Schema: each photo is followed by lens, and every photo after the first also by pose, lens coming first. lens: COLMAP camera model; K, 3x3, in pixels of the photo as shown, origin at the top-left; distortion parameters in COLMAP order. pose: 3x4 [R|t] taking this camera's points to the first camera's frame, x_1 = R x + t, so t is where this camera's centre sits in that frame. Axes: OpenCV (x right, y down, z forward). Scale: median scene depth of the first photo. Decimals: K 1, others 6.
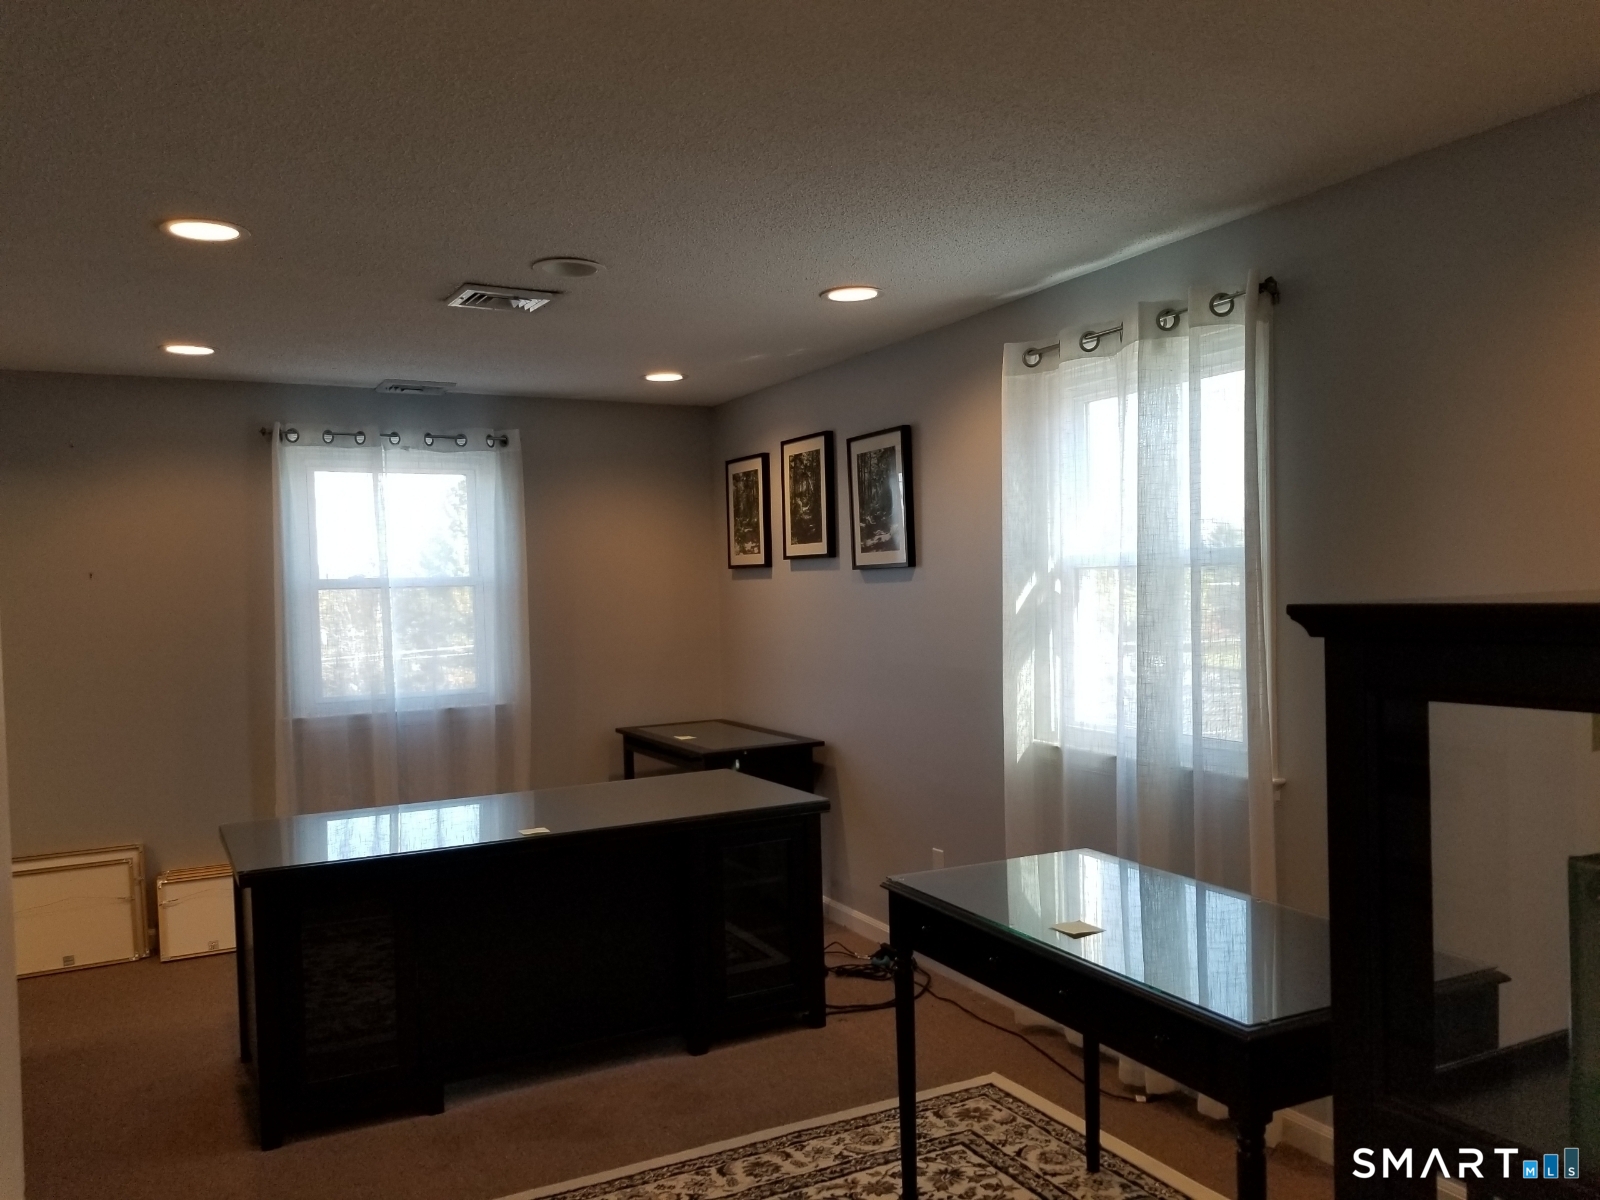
lens RADIAL K [[1322.4, 0, 804.0], [0, 1322.4, 635.2], [0, 0, 1]] dist [0.094225, -0.139020]
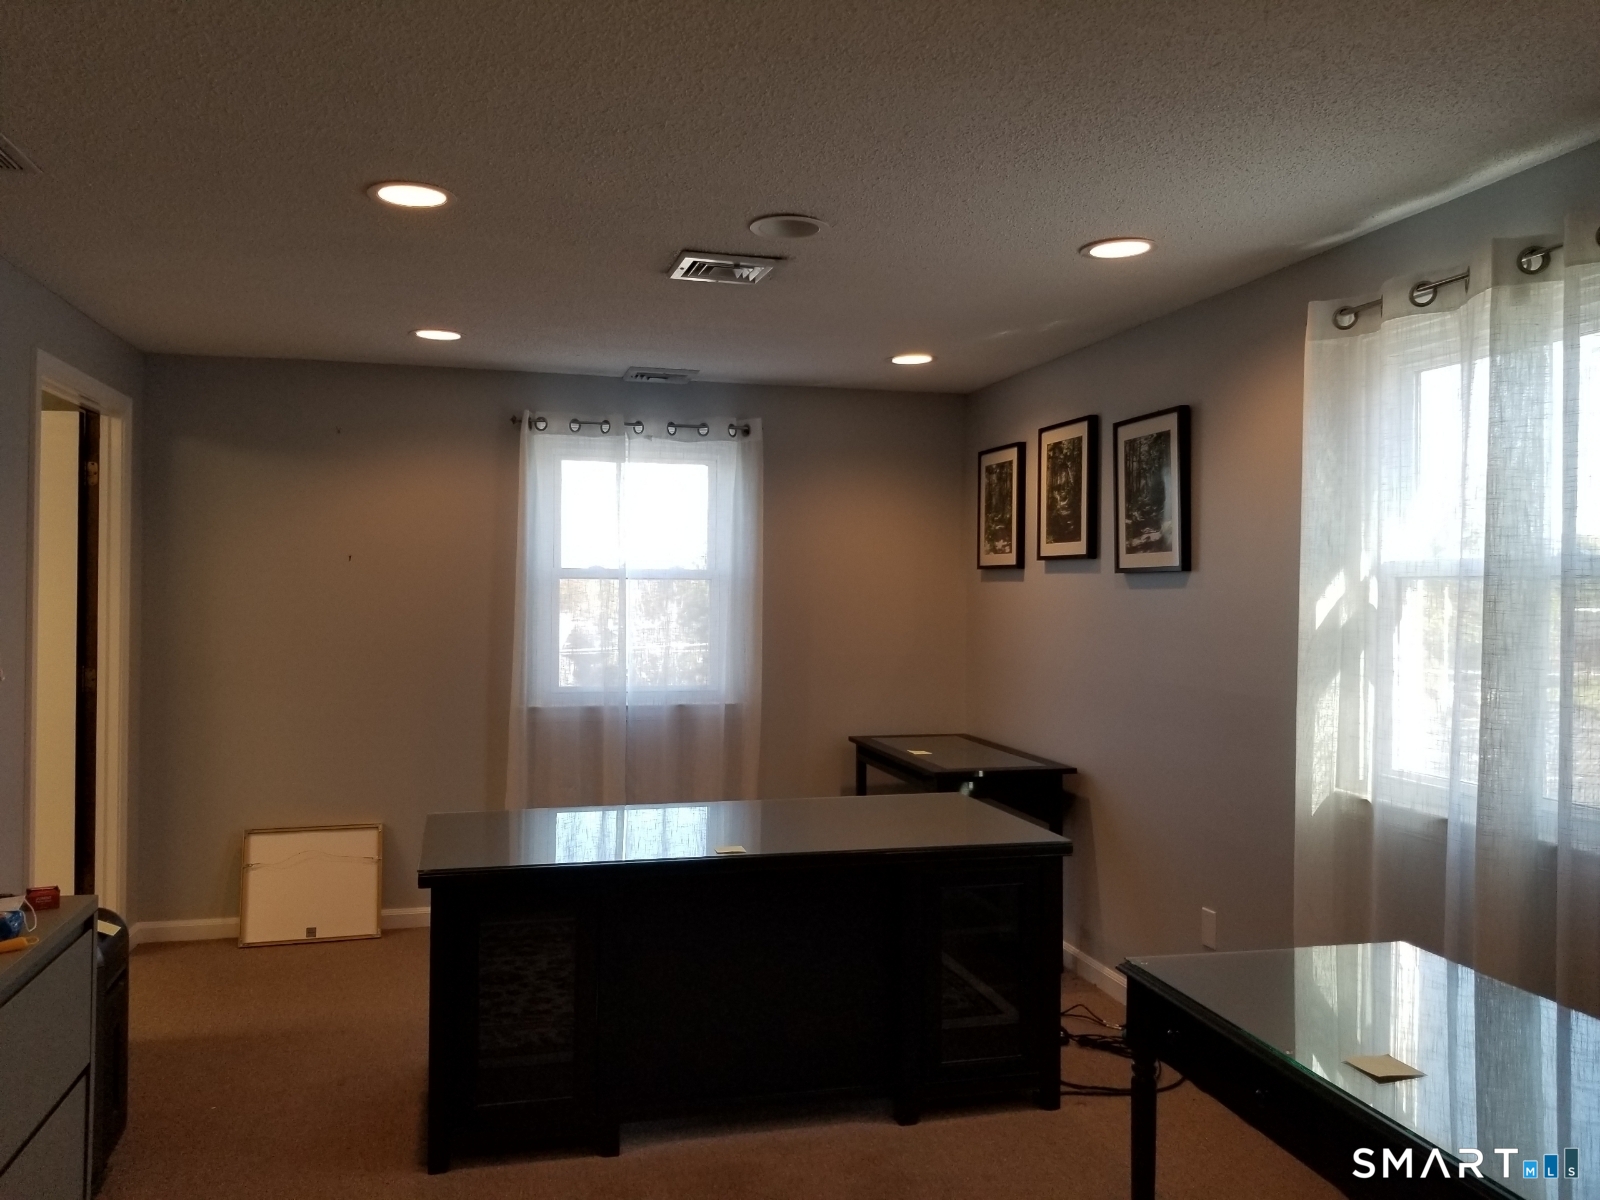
lens RADIAL K [[1298.6, 0, 757.9], [0, 1298.6, 589.3], [0, 0, 1]] dist [0.087859, -0.138132]
pose [[0.968157, 0.033482, -0.248096, 0.026275], [-0.042901, 0.998546, -0.032655, -0.000802], [0.246642, 0.042259, 0.968185, 0.127490]]
